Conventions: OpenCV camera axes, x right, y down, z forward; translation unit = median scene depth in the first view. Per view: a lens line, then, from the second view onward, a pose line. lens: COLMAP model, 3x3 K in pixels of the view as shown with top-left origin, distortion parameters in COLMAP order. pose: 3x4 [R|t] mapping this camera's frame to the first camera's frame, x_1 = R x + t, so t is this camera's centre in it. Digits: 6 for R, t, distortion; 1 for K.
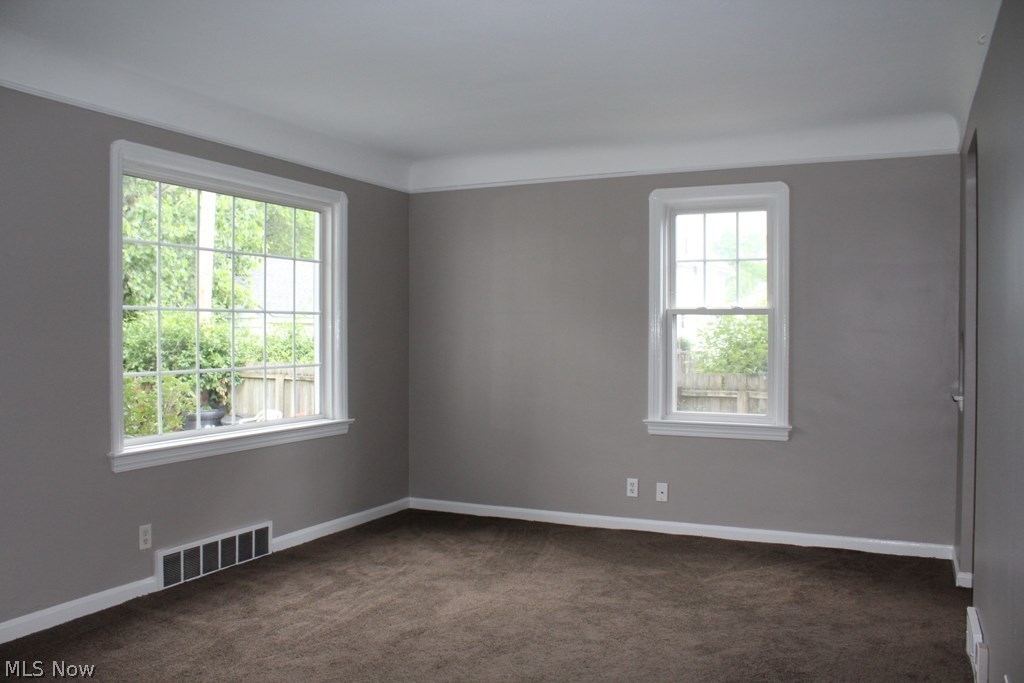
lens RADIAL K [[854.6, 0, 511.3], [0, 854.6, 339.8], [0, 0, 1]] dist [-0.122217, 0.021188]
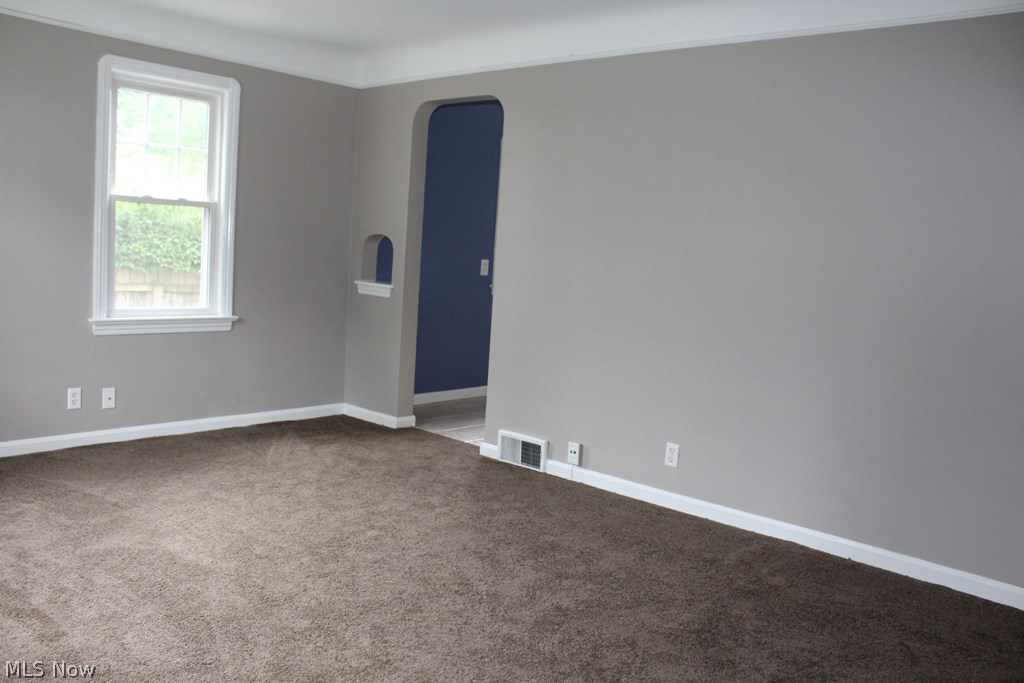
lens RADIAL K [[854.6, 0, 508.9], [0, 854.6, 344.5], [0, 0, 1]] dist [-0.122217, 0.021188]
pose [[0.259732, -0.094131, 0.961082, -0.563660], [-0.061248, 0.991628, 0.113674, -0.003974], [-0.963737, -0.088389, 0.251792, 0.373323]]
